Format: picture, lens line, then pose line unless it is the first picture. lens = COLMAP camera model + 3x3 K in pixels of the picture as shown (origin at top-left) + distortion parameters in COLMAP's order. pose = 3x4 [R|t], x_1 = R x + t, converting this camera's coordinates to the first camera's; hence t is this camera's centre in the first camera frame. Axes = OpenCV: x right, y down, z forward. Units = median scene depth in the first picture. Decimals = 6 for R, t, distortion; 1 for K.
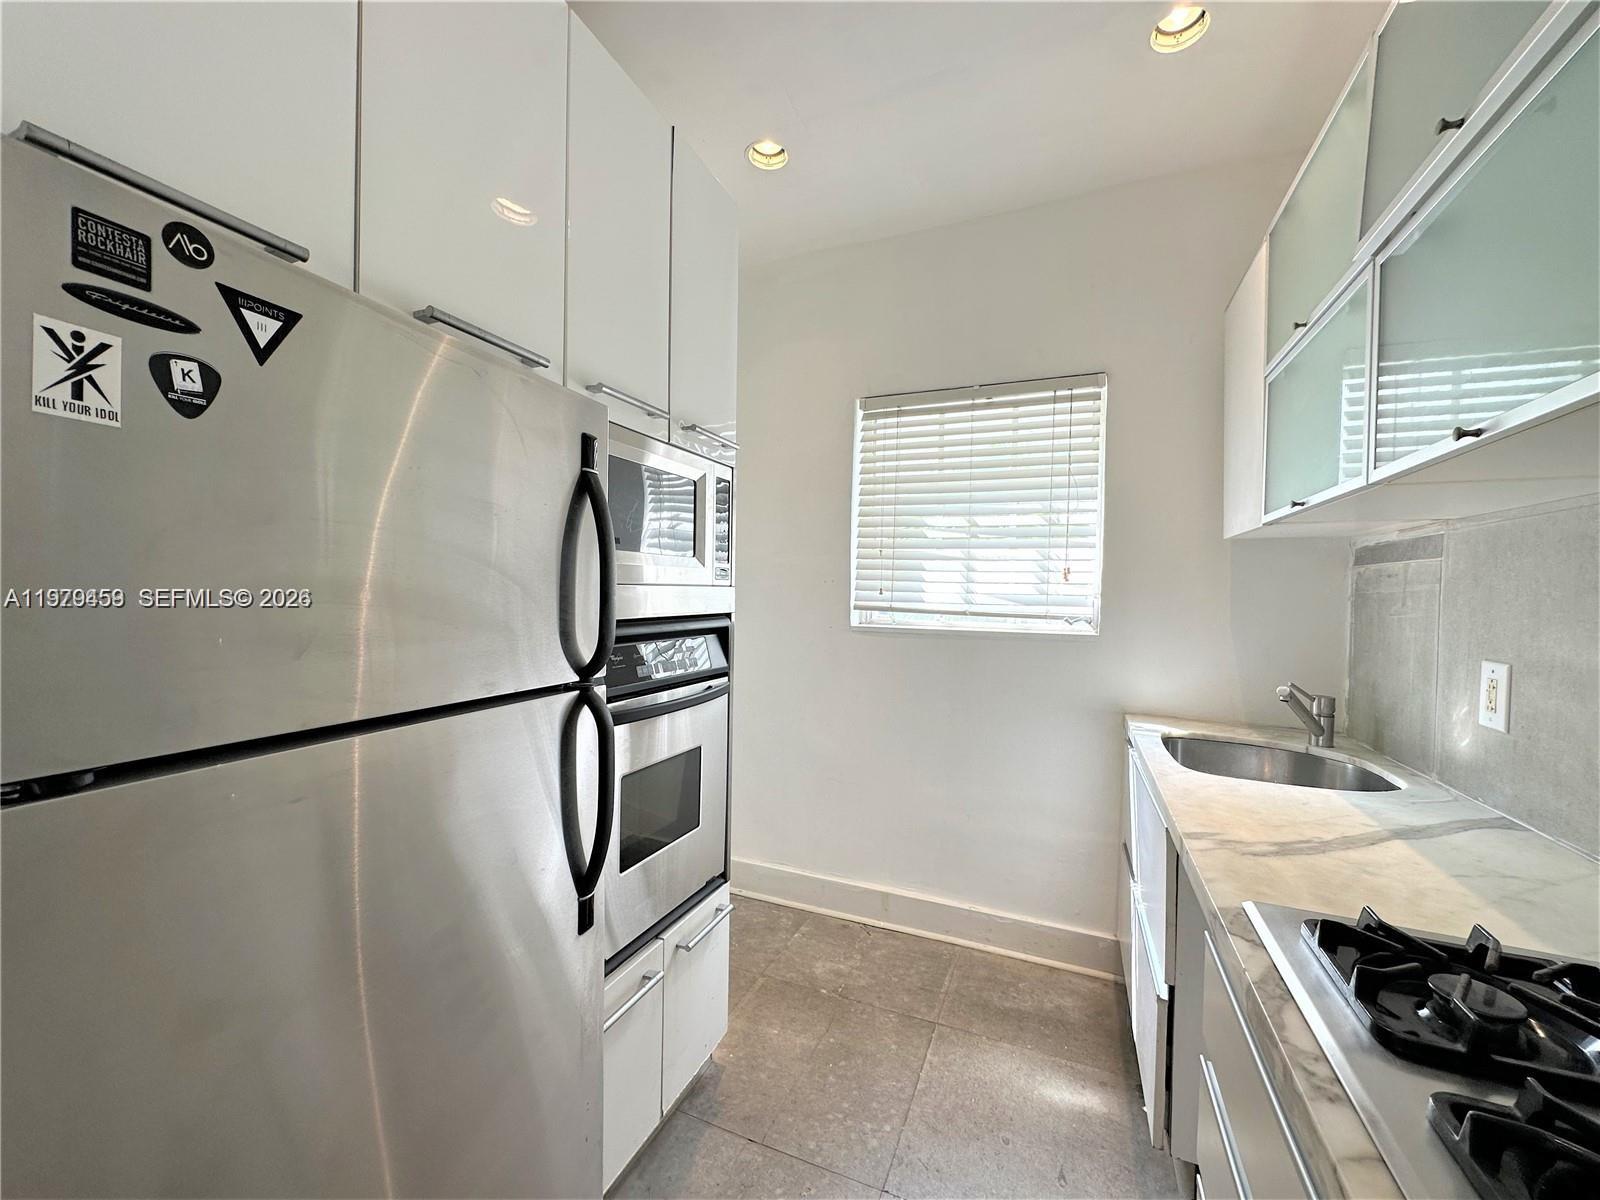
lens RADIAL K [[639.0, 0, 800.0], [0, 639.0, 600.0], [0, 0, 1]] dist [-0.002961, 0.000699]
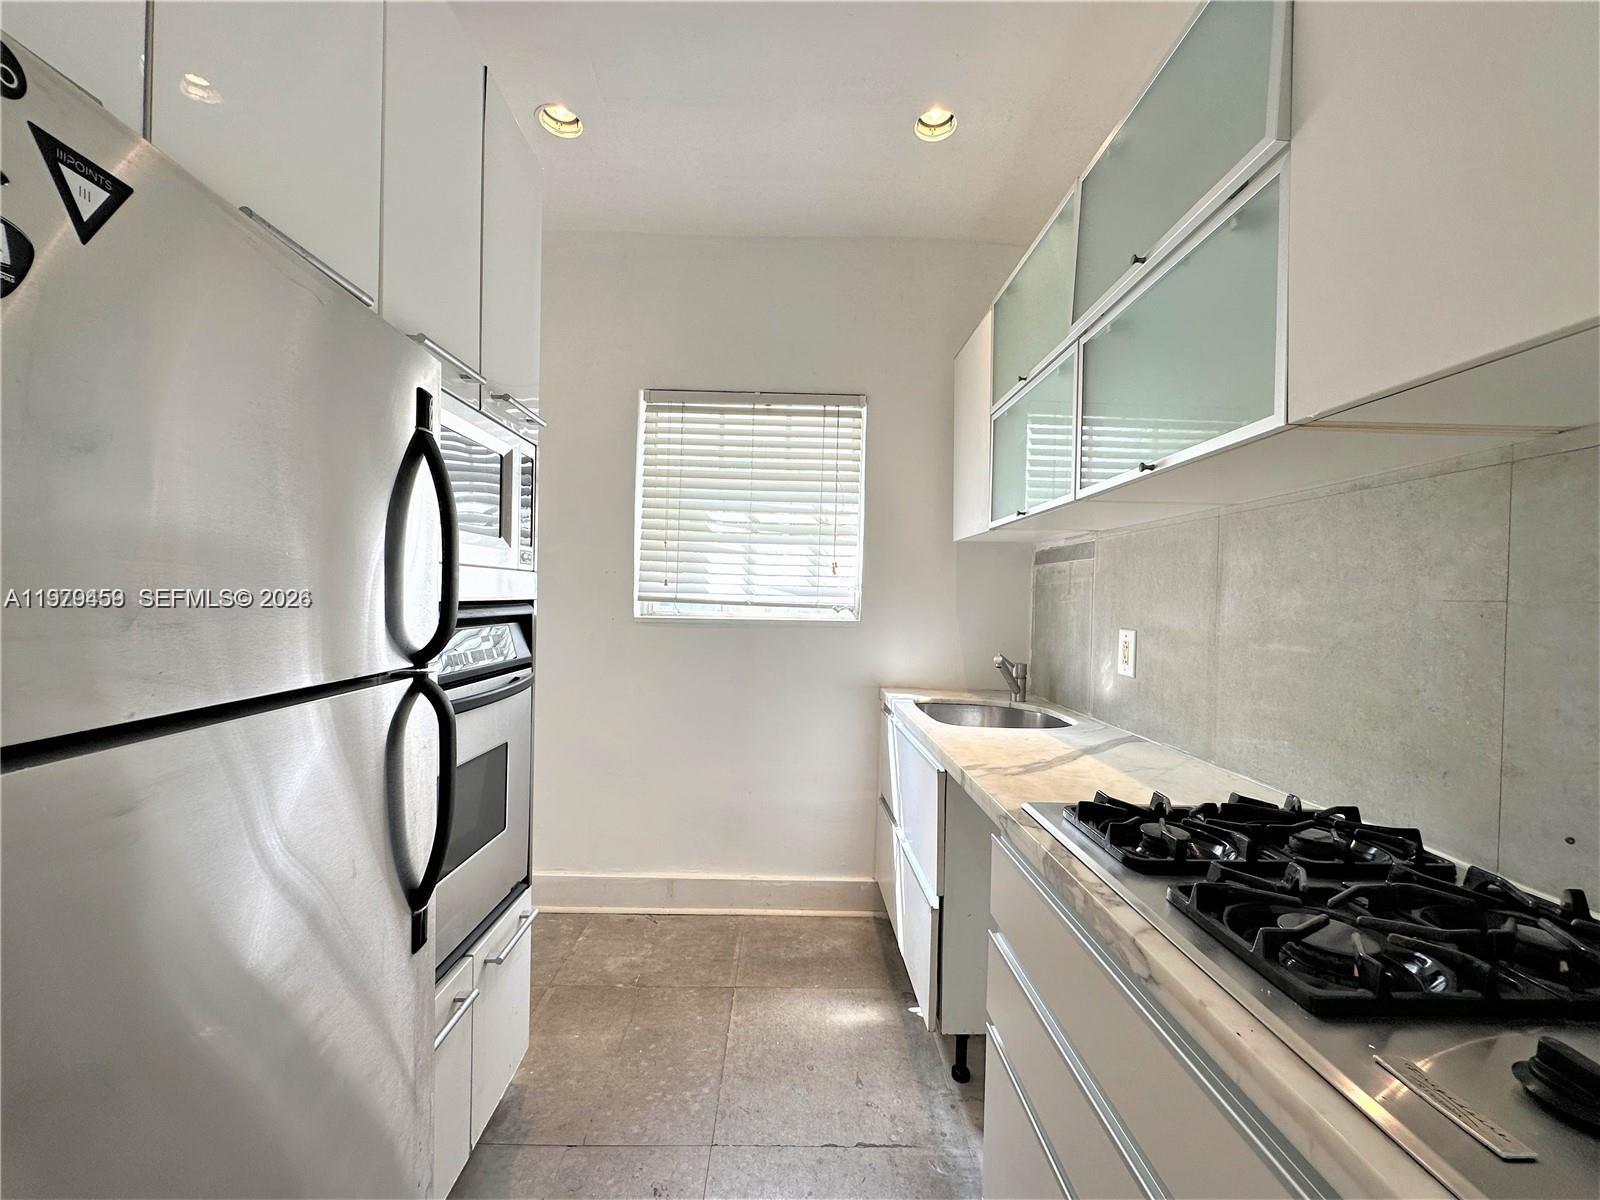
lens RADIAL K [[639.0, 0, 800.0], [0, 639.0, 600.0], [0, 0, 1]] dist [-0.002961, 0.000699]
pose [[0.913126, -0.001077, 0.407675, -0.135122], [0.001394, 0.999999, -0.000481, 0.022074], [-0.407674, 0.001008, 0.913127, -0.017436]]
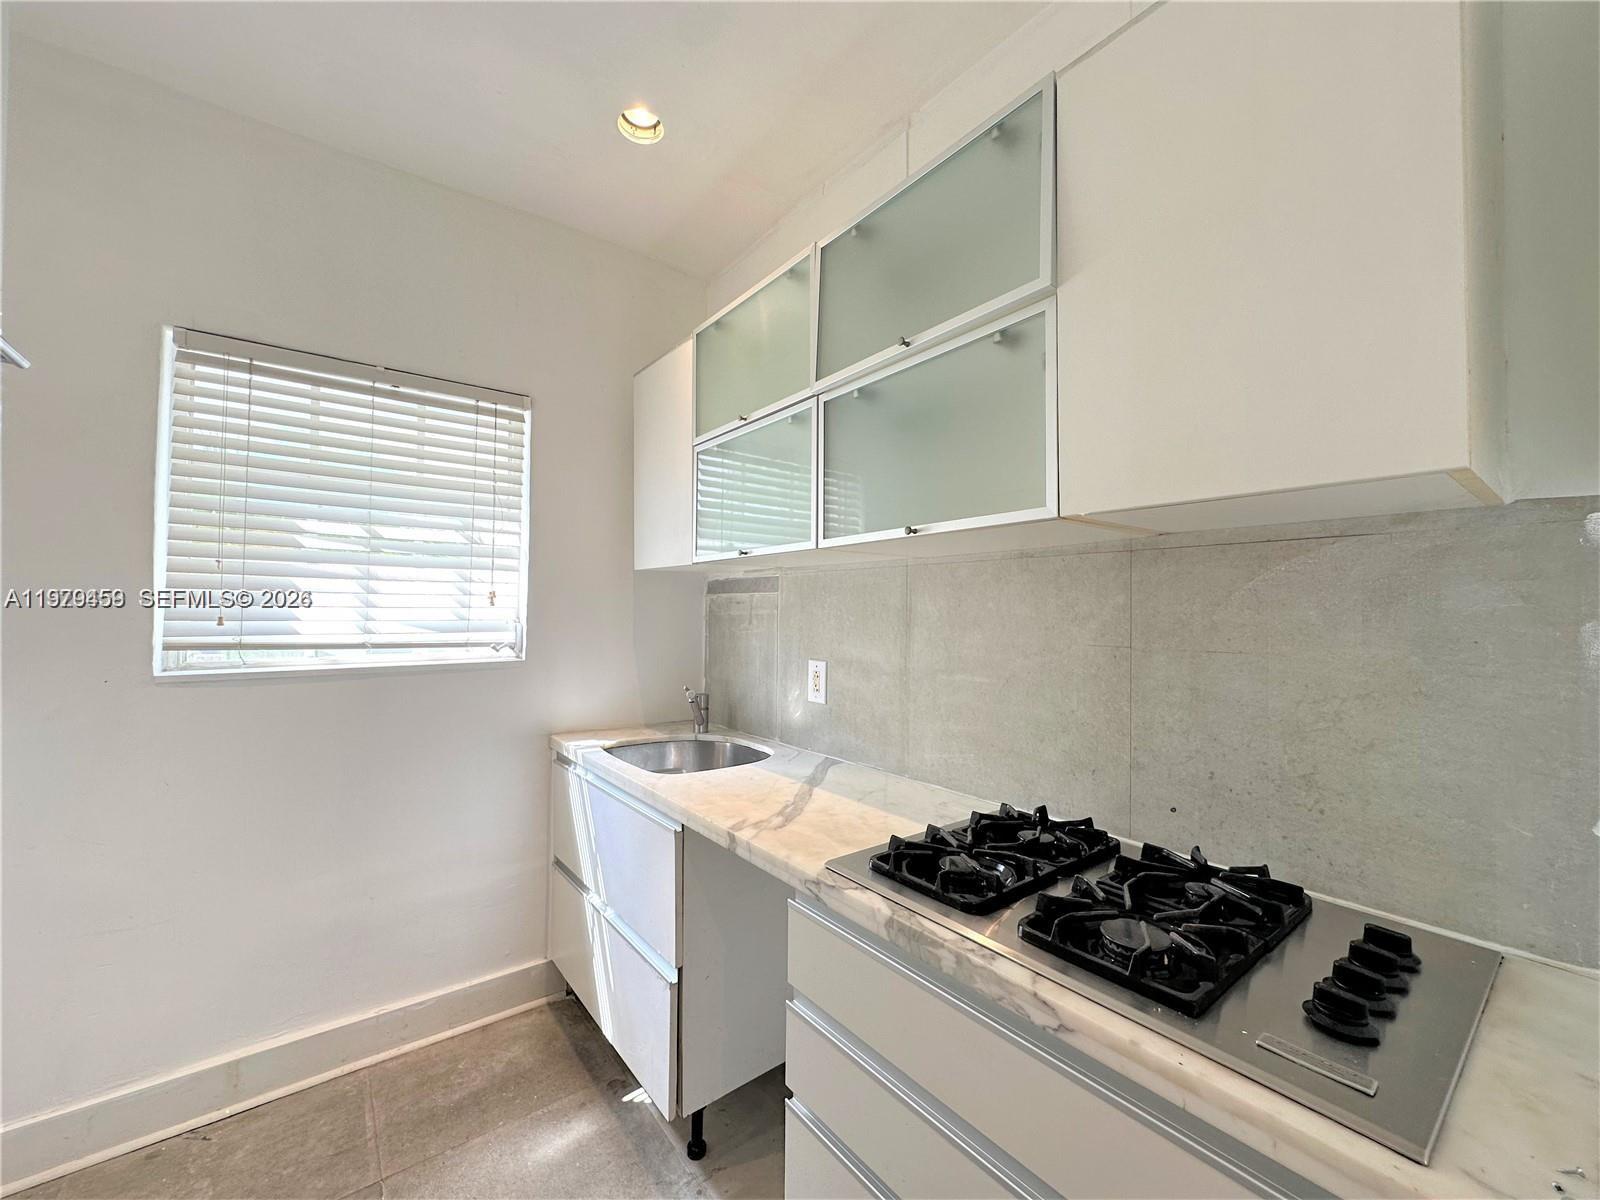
lens RADIAL K [[639.0, 0, 800.0], [0, 639.0, 600.0], [0, 0, 1]] dist [-0.002961, 0.000699]
pose [[0.491606, -0.000900, 0.870817, -0.236770], [0.015286, 0.999854, -0.007596, -0.031089], [-0.870683, 0.017046, 0.491549, 0.187523]]
